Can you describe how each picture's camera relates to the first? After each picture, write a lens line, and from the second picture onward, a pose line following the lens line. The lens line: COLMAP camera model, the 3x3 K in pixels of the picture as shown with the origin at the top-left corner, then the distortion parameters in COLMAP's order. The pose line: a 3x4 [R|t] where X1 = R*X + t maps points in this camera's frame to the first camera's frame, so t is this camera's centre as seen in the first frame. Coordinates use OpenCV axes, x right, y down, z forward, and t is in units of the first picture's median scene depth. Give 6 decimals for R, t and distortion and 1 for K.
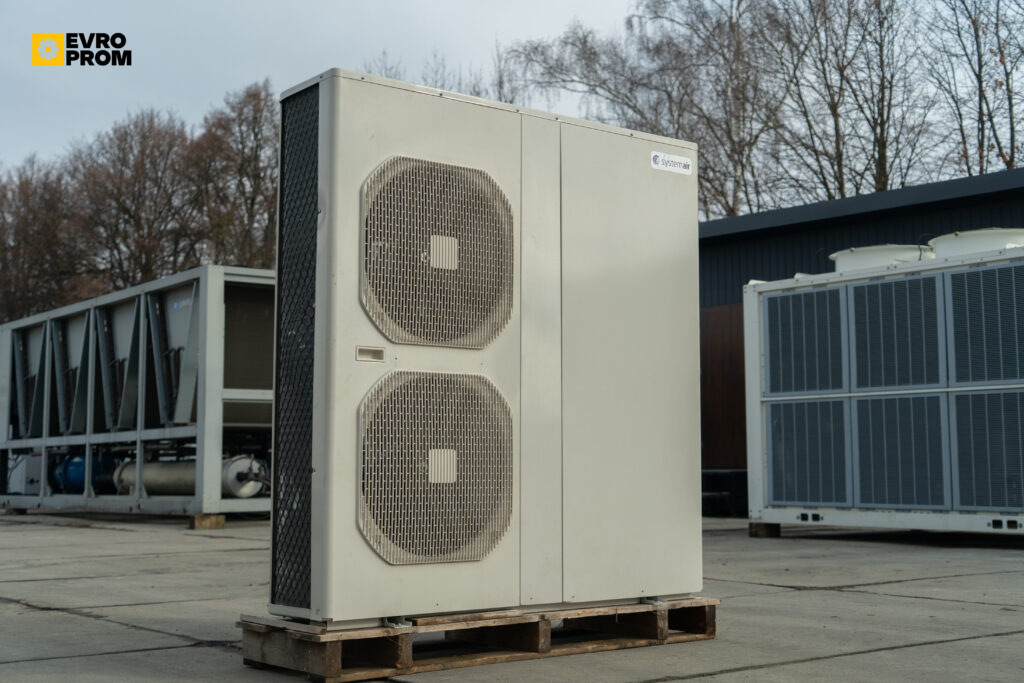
lens RADIAL K [[1361.4, 0, 512.0], [0, 1361.4, 341.5], [0, 0, 1]] dist [0.055496, 0.064854]
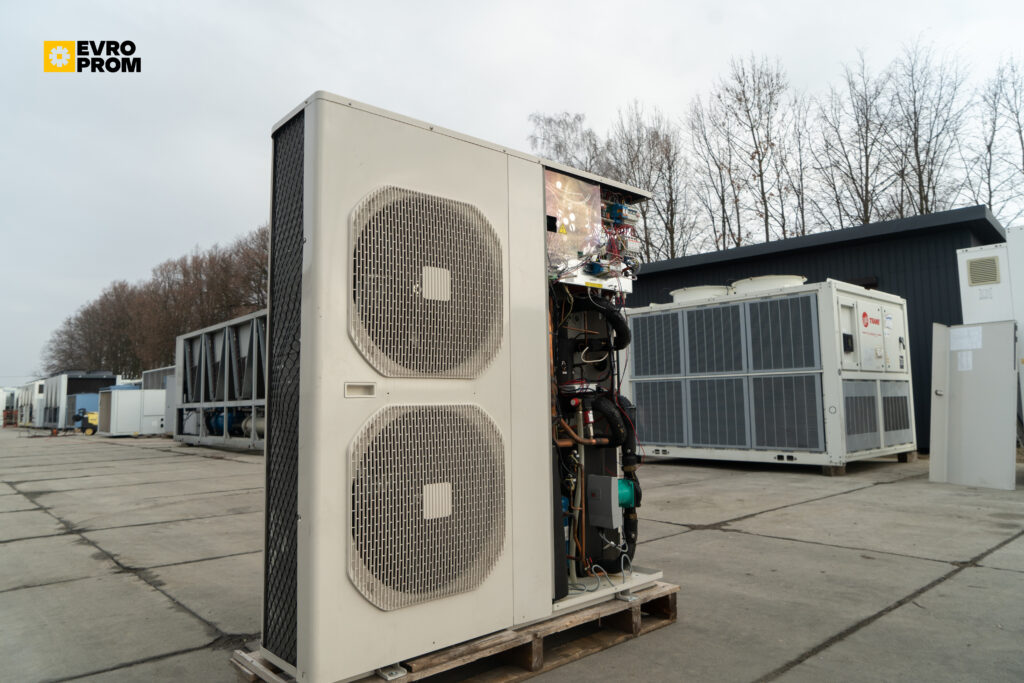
lens RADIAL K [[687.1, 0, 512.0], [0, 687.1, 341.5], [0, 0, 1]] dist [-0.004007, 0.001356]
pose [[0.998059, -0.009833, 0.061498, -0.010680], [0.009572, 0.999944, 0.004536, -0.010268], [-0.061539, -0.003938, 0.998097, 0.203511]]
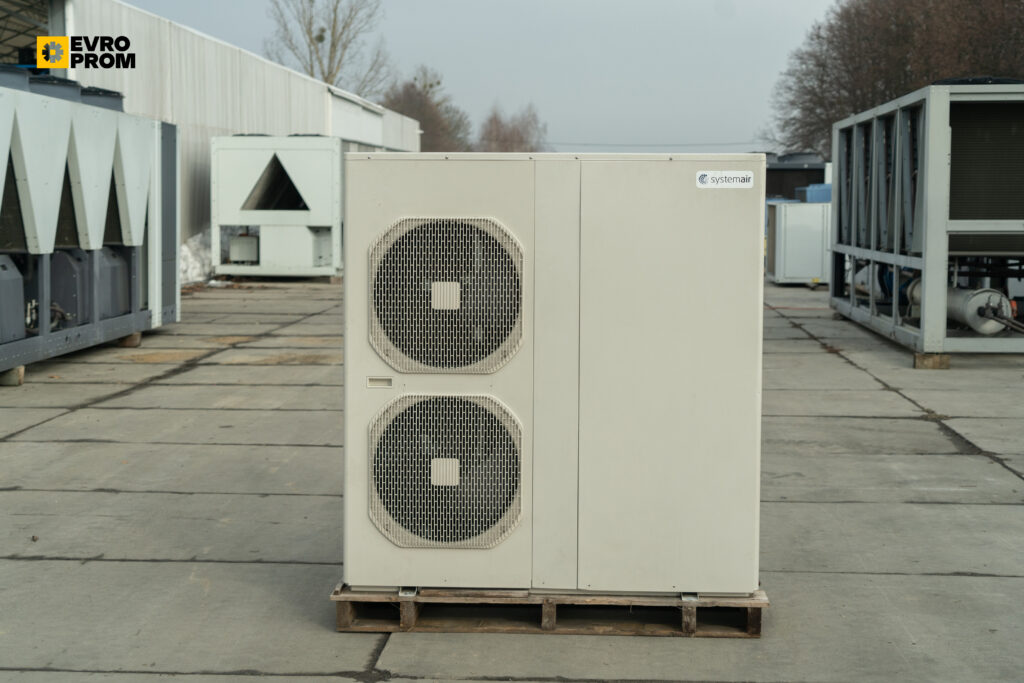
lens RADIAL K [[1579.7, 0, 489.6], [0, 1579.7, 339.1], [0, 0, 1]] dist [0.022842, 0.007957]
pose [[0.739084, 0.063880, -0.670577, 0.373612], [0.061089, 0.985035, 0.161166, -0.102224], [0.670837, -0.160080, 0.724121, 0.008133]]
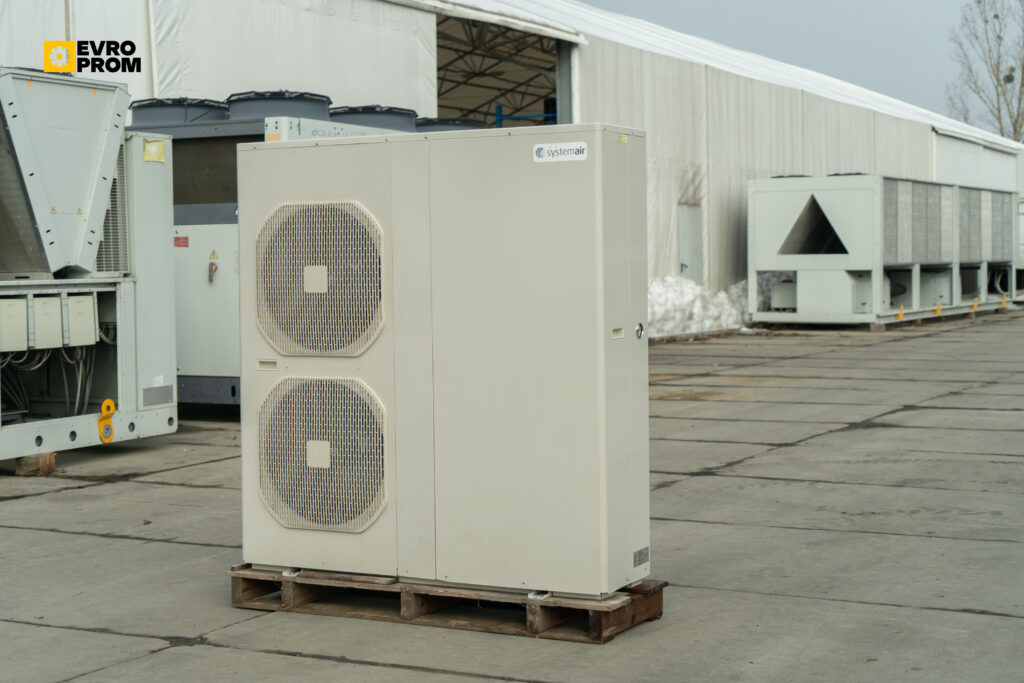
lens RADIAL K [[1646.8, 0, 487.9], [0, 1646.8, 345.8], [0, 0, 1]] dist [0.059373, 0.069065]
pose [[0.386251, 0.043143, -0.921384, 0.559202], [0.101496, 0.990852, 0.088944, -0.049834], [0.916793, -0.127871, 0.378339, 0.238816]]
